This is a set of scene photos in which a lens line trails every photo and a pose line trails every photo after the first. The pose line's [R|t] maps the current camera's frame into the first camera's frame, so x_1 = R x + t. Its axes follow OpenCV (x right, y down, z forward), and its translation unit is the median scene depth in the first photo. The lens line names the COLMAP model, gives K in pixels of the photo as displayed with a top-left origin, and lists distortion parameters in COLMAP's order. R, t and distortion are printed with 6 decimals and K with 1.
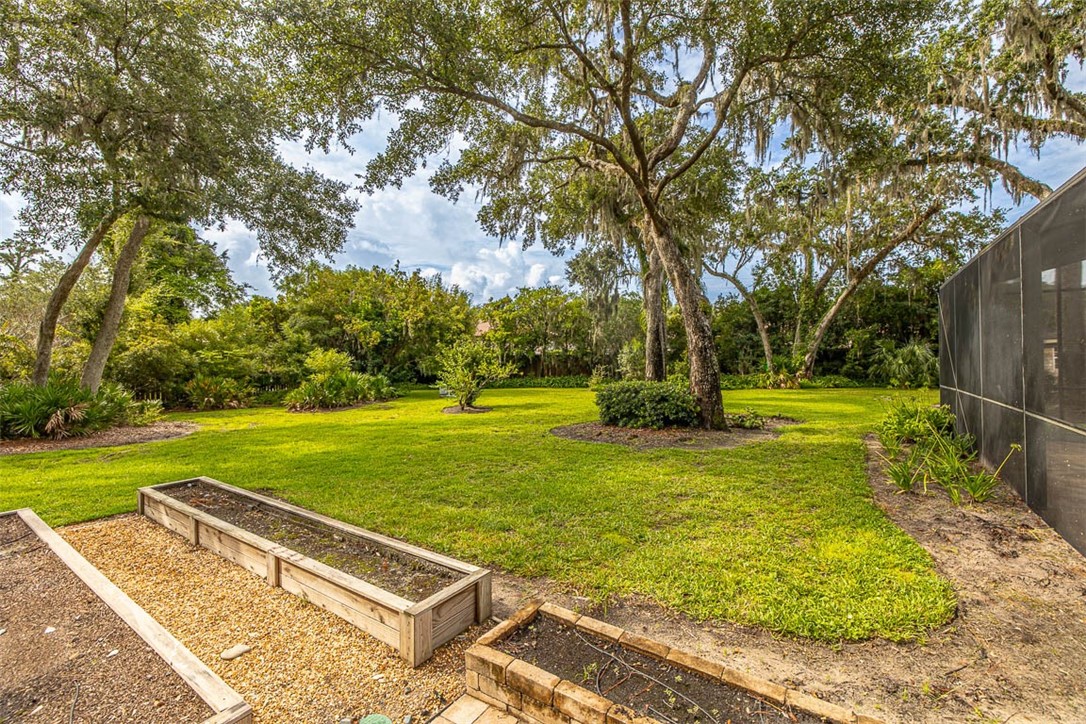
lens RADIAL K [[466.4, 0, 543.0], [0, 466.4, 362.0], [0, 0, 1]] dist [0.011220, -0.000106]
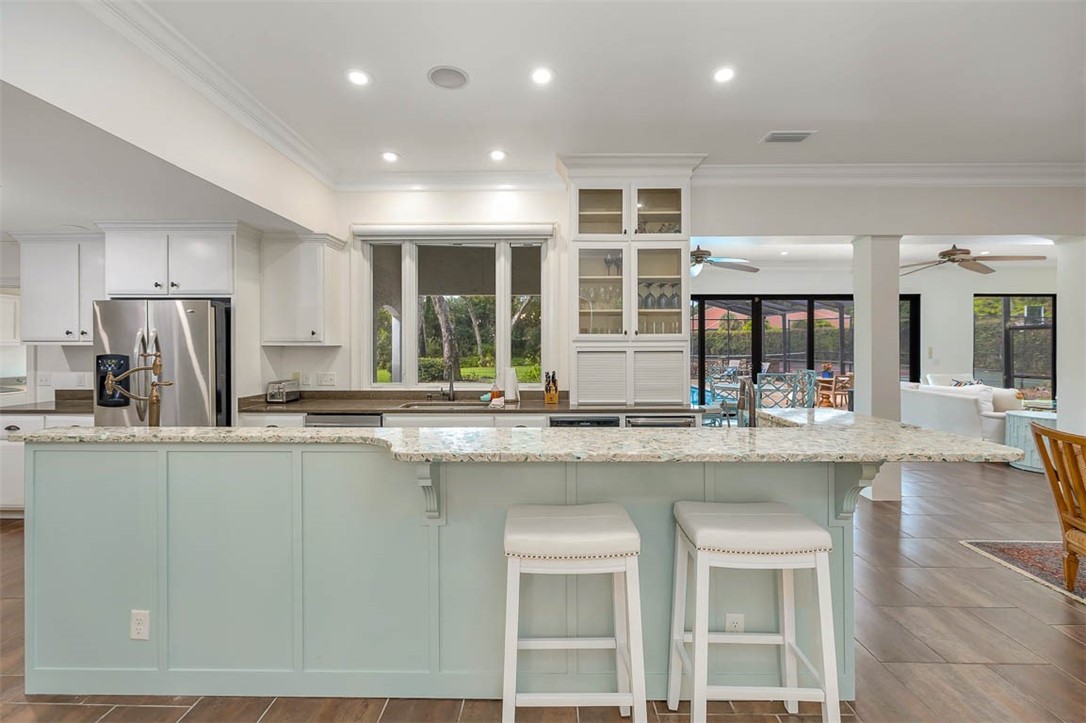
lens RADIAL K [[466.4, 0, 543.0], [0, 466.4, 361.5], [0, 0, 1]] dist [0.011220, -0.000106]
pose [[0.831879, -0.004653, 0.554938, -0.144356], [-0.010468, 0.999655, 0.024074, 0.003415], [-0.554859, -0.025836, 0.831543, -0.288899]]
